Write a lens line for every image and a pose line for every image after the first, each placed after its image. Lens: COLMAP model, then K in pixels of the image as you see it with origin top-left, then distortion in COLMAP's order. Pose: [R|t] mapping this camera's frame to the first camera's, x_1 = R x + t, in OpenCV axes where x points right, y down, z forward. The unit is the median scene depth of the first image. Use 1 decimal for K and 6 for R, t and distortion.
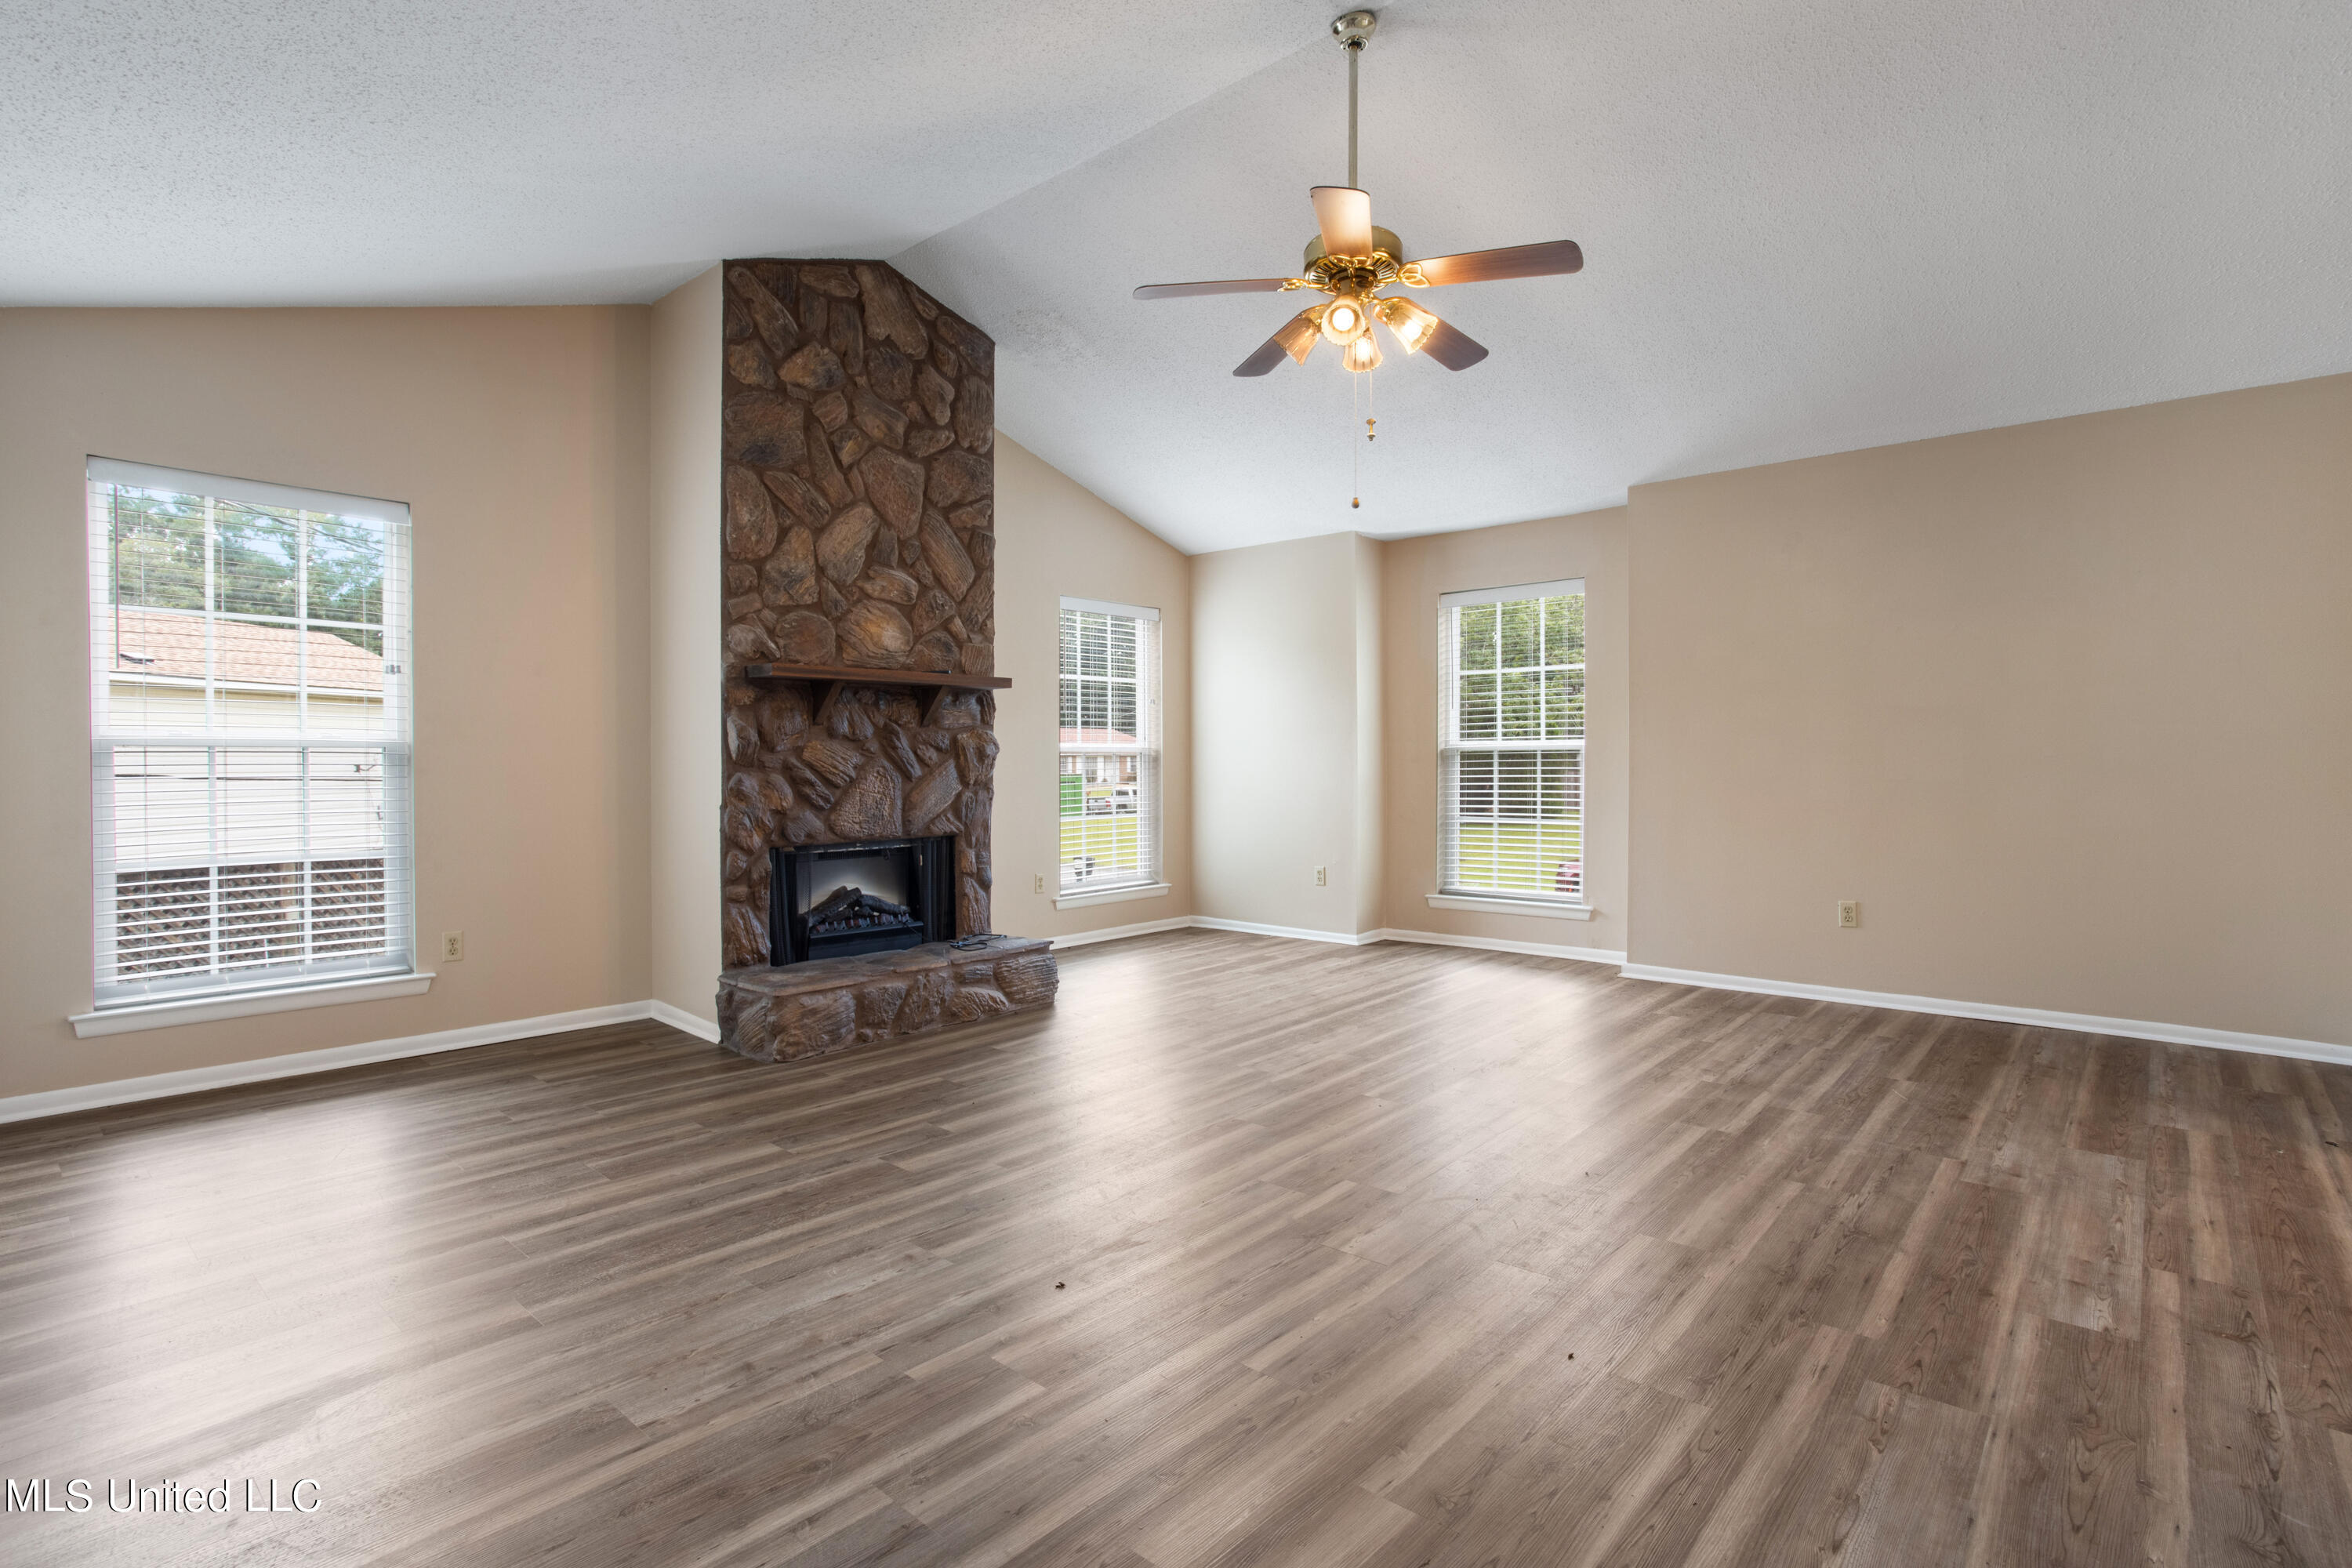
lens RADIAL K [[1134.0, 0, 1166.8], [0, 1134.0, 778.0], [0, 0, 1]] dist [-0.047954, 0.021158]
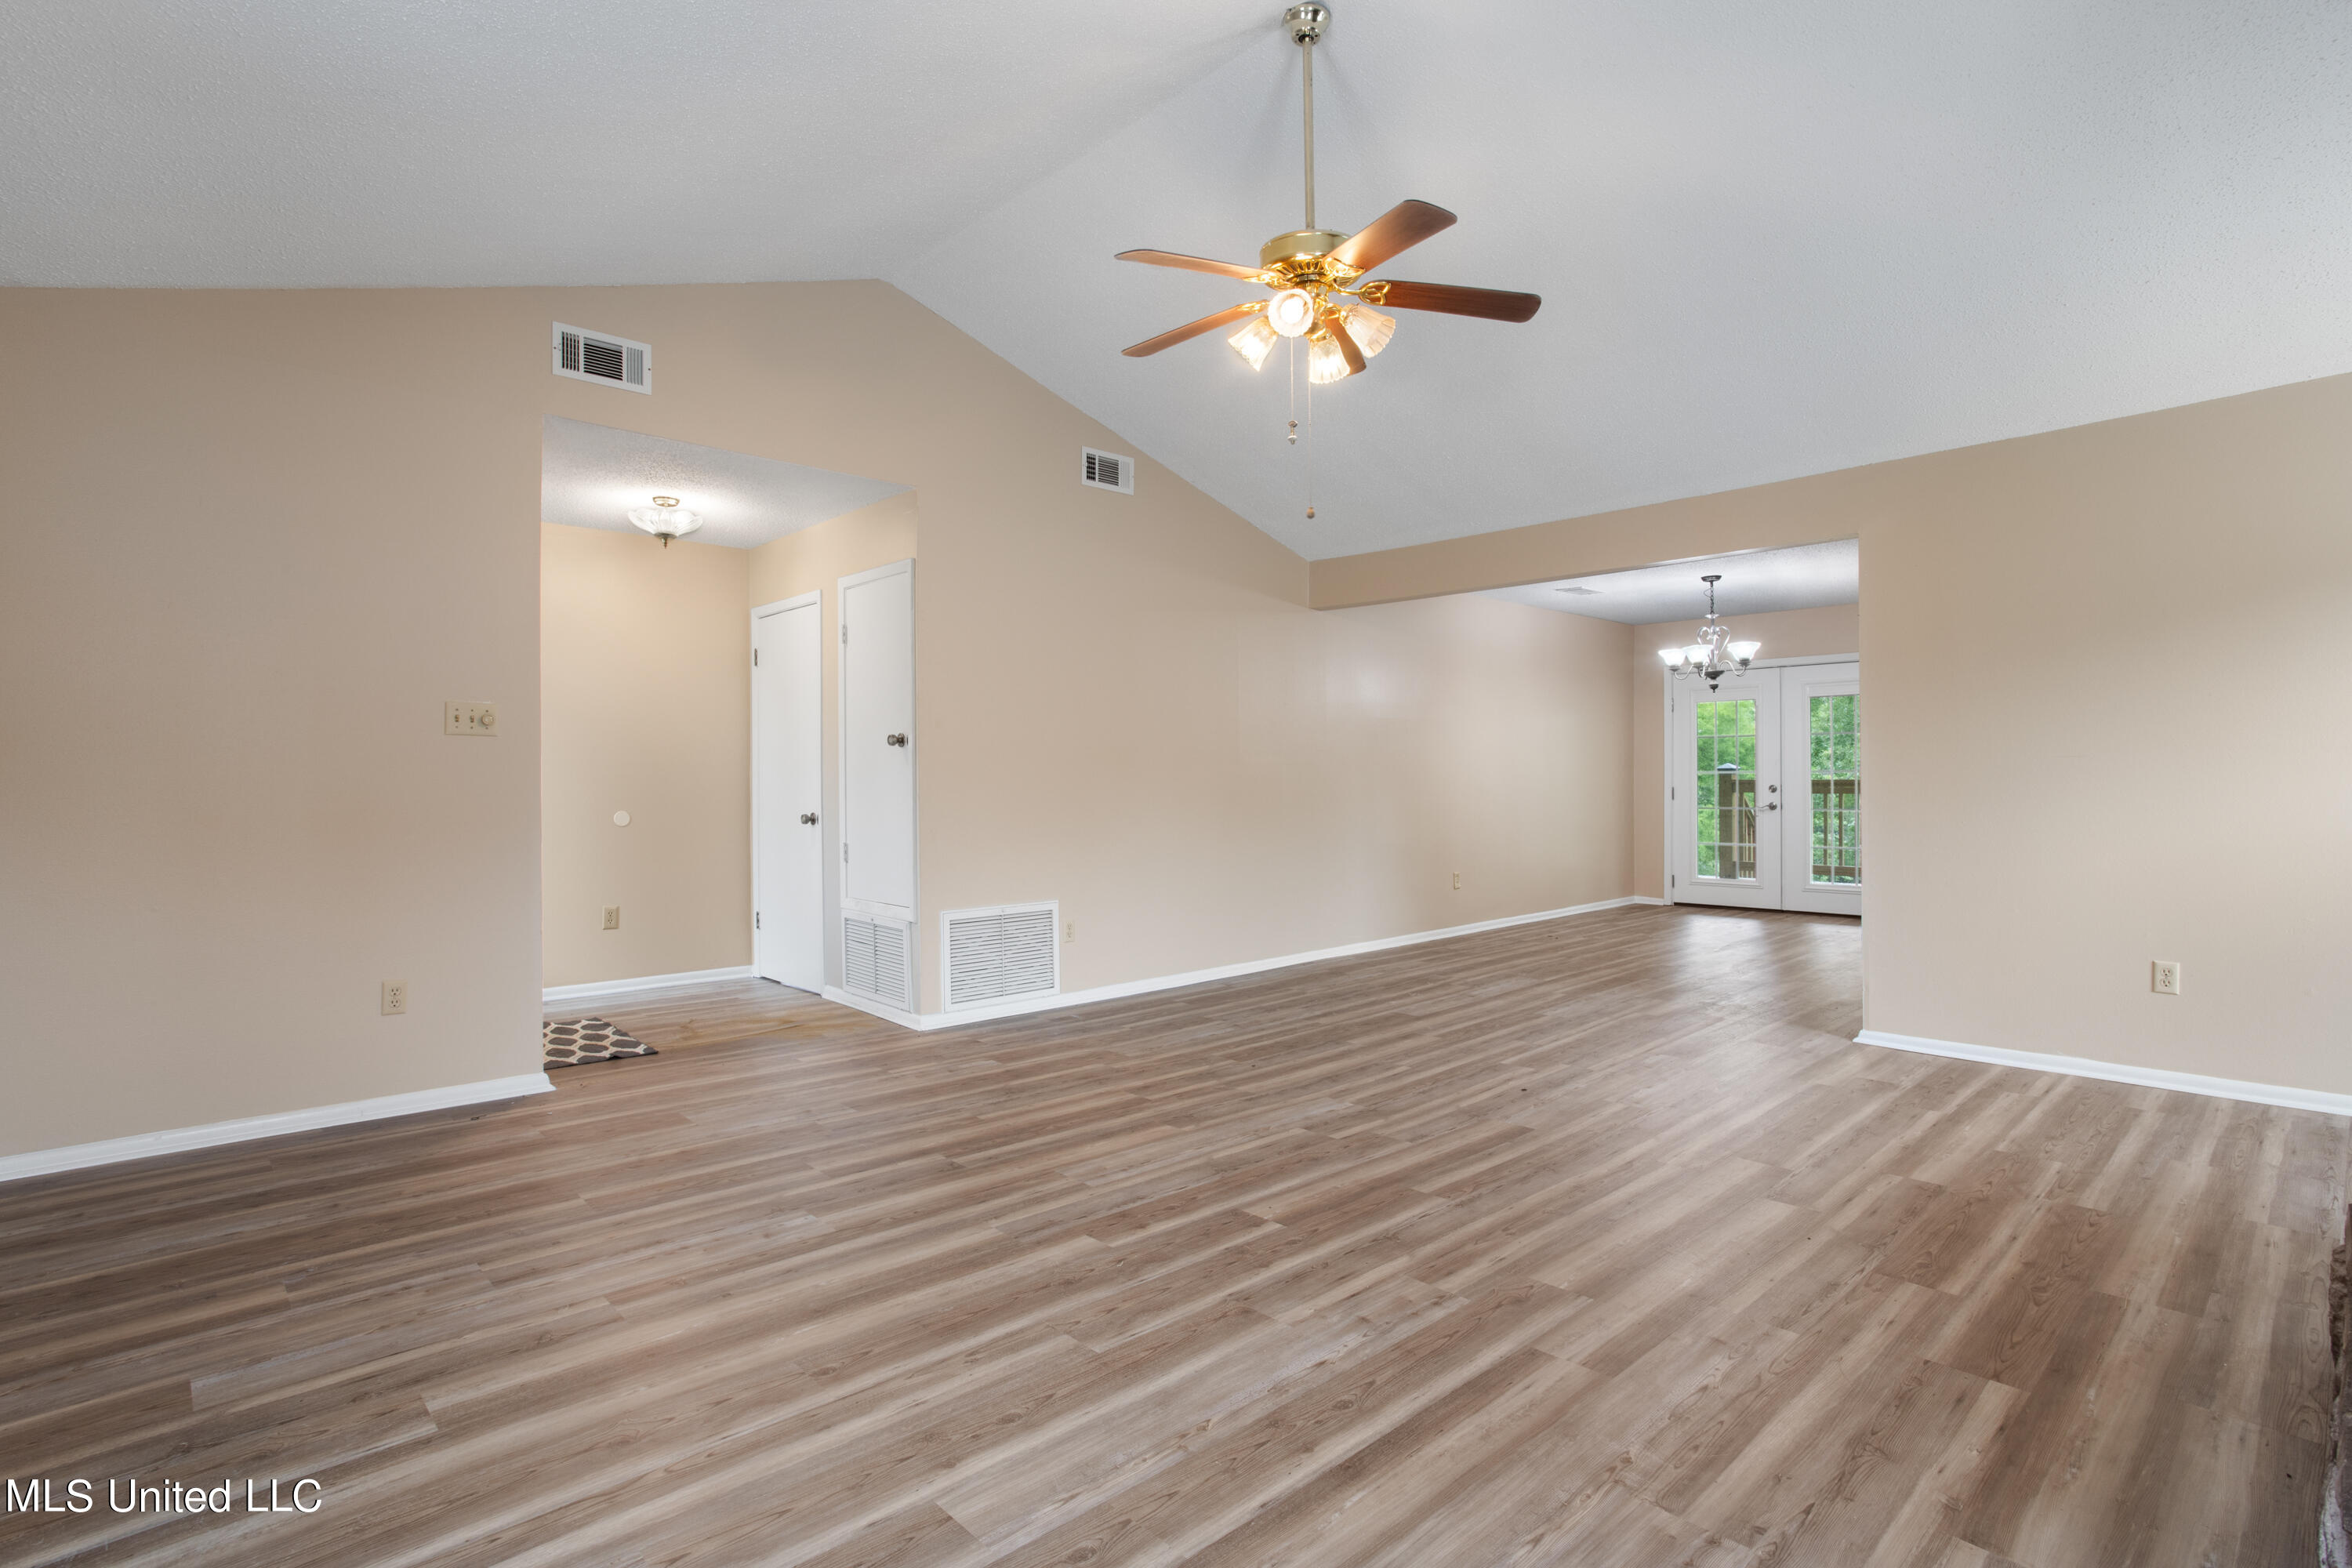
lens RADIAL K [[1134.0, 0, 1162.0], [0, 1134.0, 796.2], [0, 0, 1]] dist [-0.047954, 0.021158]
pose [[-0.994991, 0.008661, 0.099584, 0.139077], [0.011540, 0.999531, 0.028371, -0.023792], [-0.099292, 0.029378, -0.994625, 1.375094]]
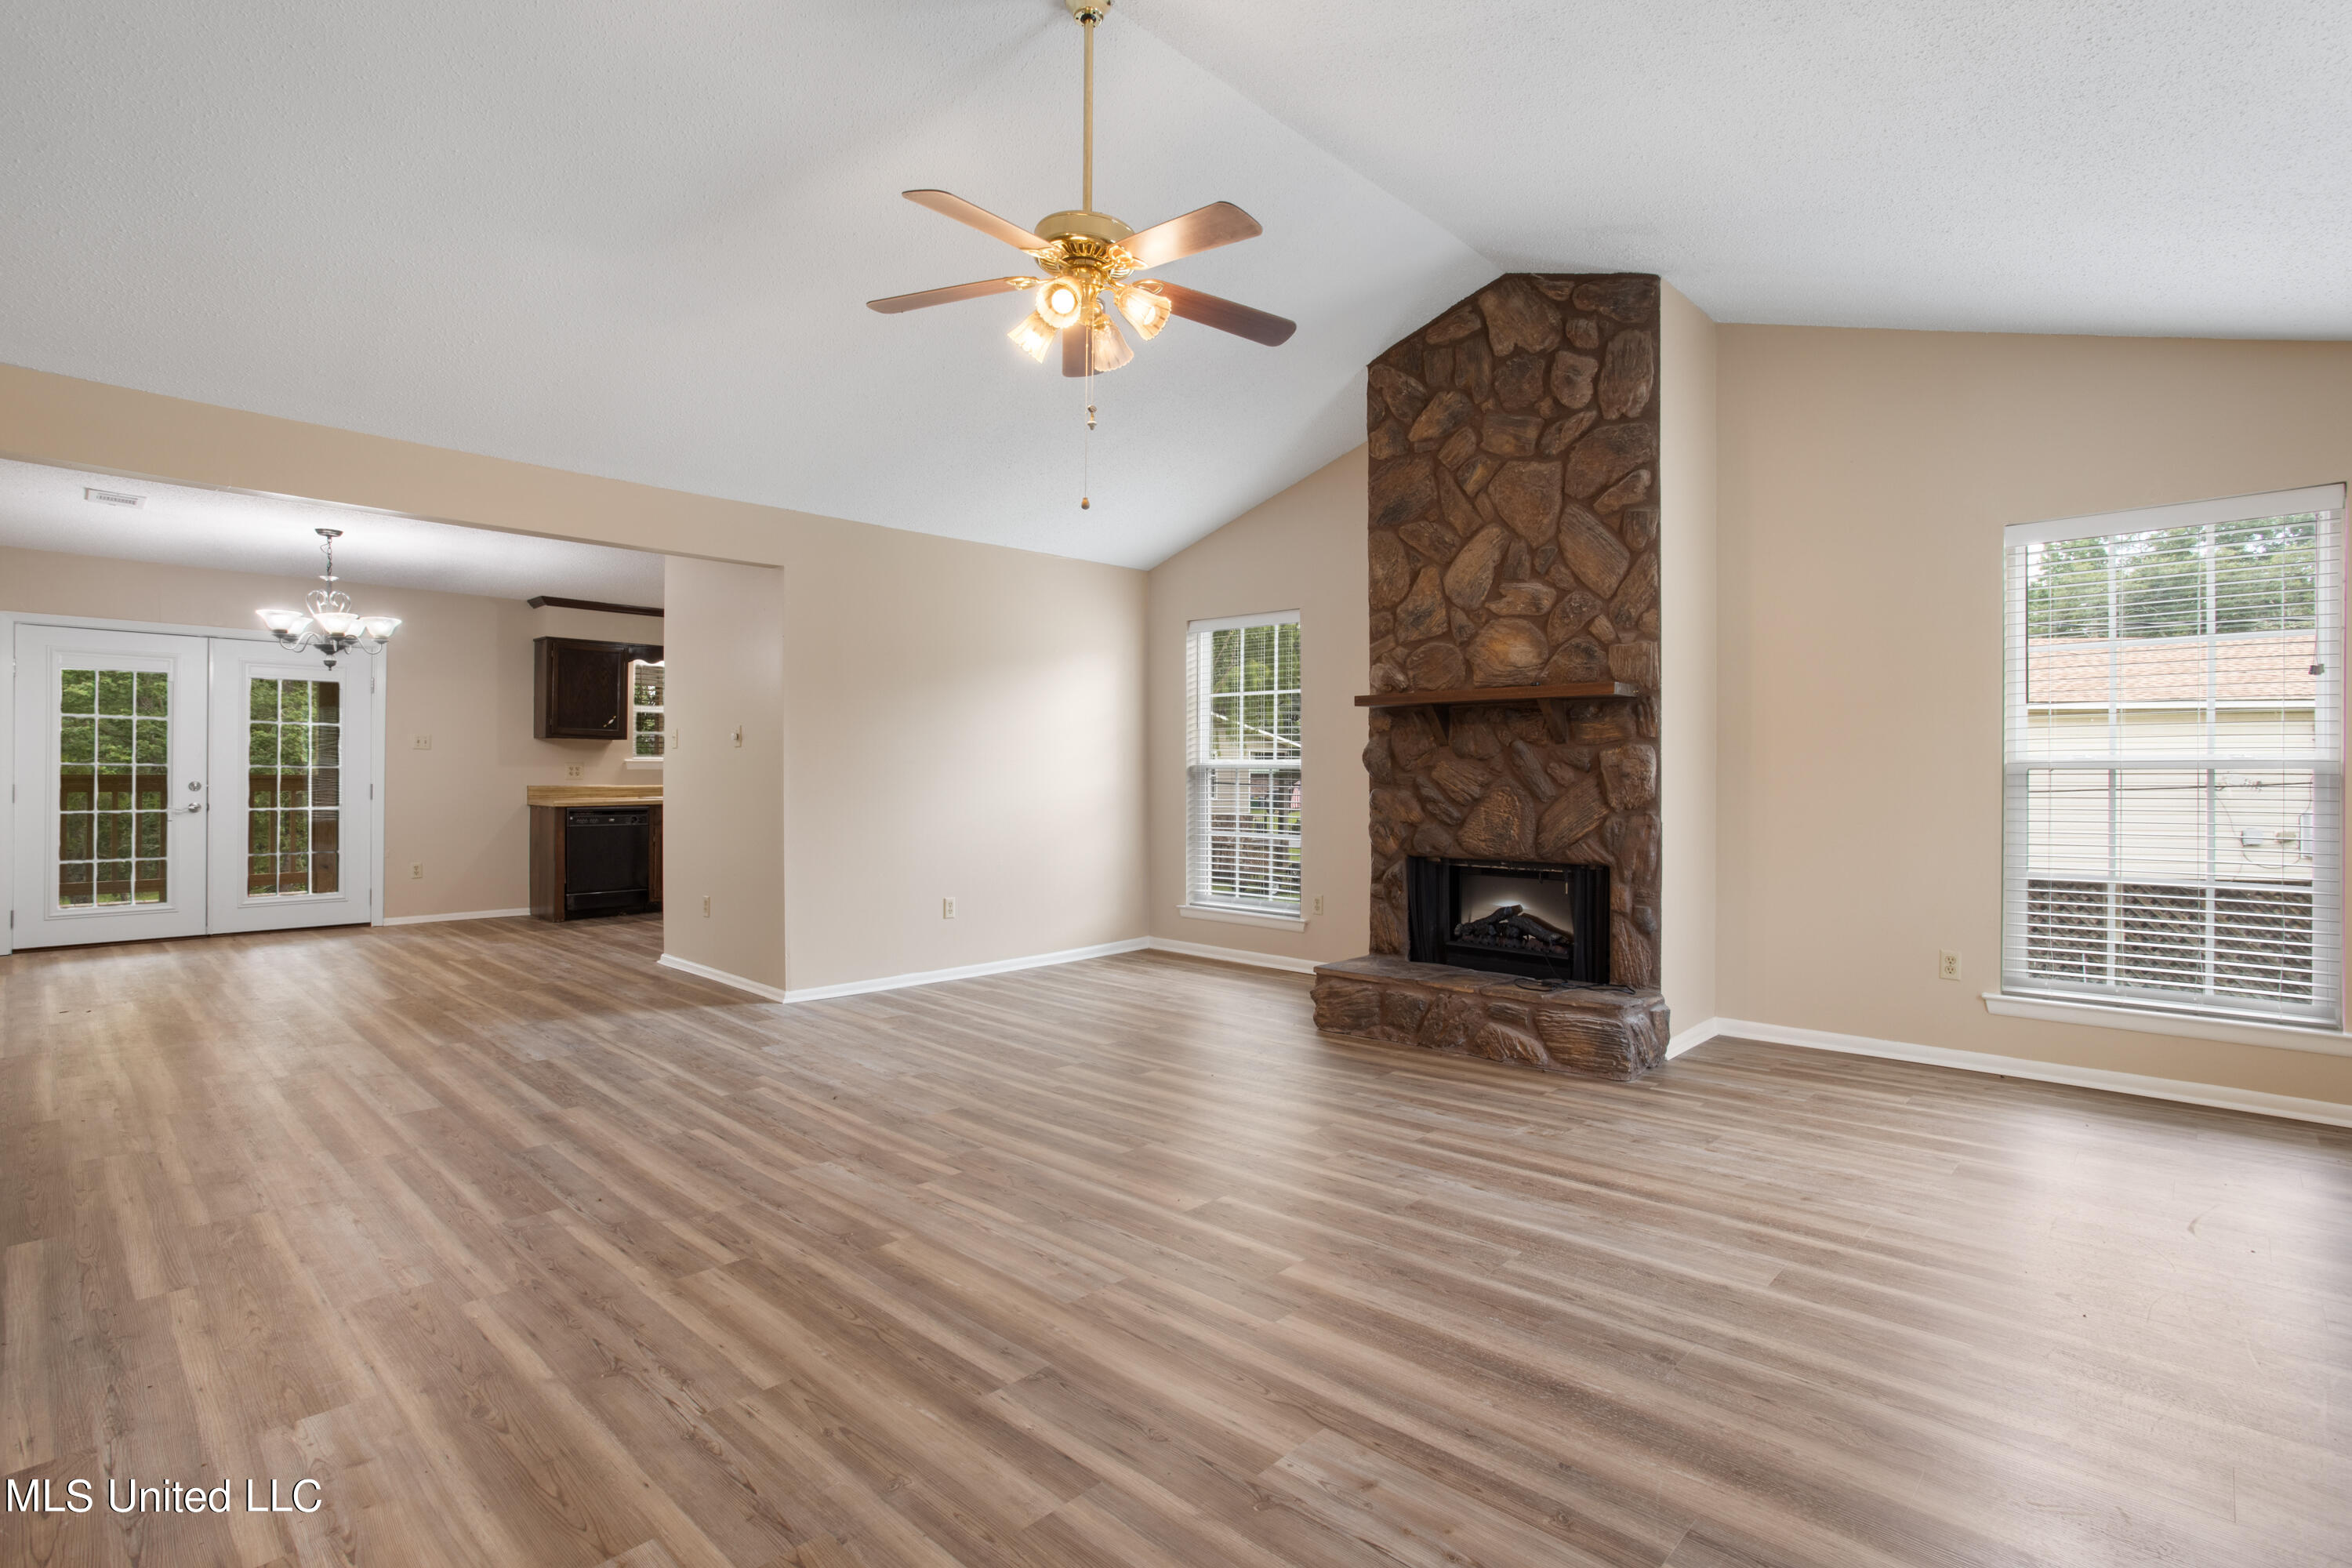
lens RADIAL K [[1134.0, 0, 1173.0], [0, 1134.0, 765.5], [0, 0, 1]] dist [-0.047954, 0.021158]
pose [[-0.034499, -0.006819, -0.999381, 0.768403], [-0.019851, 0.999784, -0.006137, -0.016115], [0.999208, 0.019627, -0.034627, 0.773452]]
